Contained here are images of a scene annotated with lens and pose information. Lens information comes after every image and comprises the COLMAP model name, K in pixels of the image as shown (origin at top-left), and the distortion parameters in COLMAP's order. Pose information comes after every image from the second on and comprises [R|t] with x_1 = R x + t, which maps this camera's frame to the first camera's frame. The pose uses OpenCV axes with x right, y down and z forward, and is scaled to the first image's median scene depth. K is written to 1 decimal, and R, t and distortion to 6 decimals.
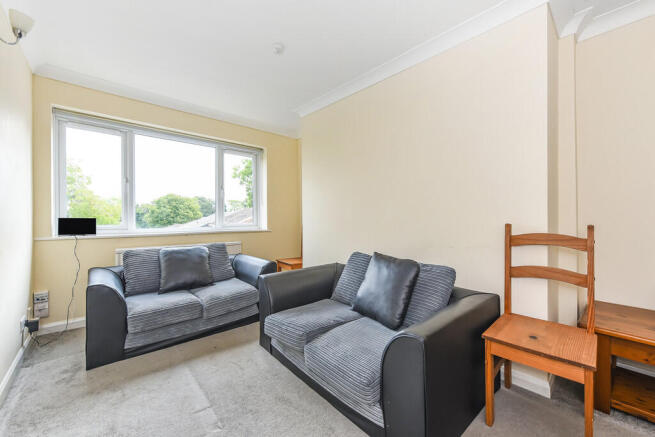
lens RADIAL K [[261.8, 0, 326.8], [0, 261.8, 213.1], [0, 0, 1]] dist [0.000432, -0.000101]
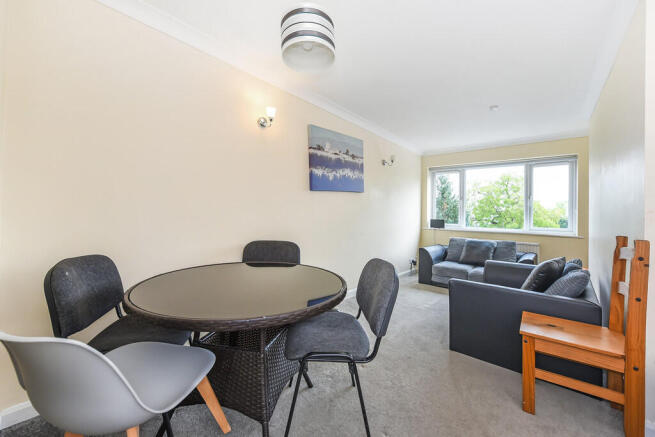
lens RADIAL K [[261.8, 0, 326.8], [0, 261.8, 213.1], [0, 0, 1]] dist [0.000432, -0.000101]
pose [[0.124596, -0.001323, -0.992207, 0.911796], [-0.009993, 0.999947, -0.002588, -0.017363], [0.992157, 0.010238, 0.124576, -0.098294]]
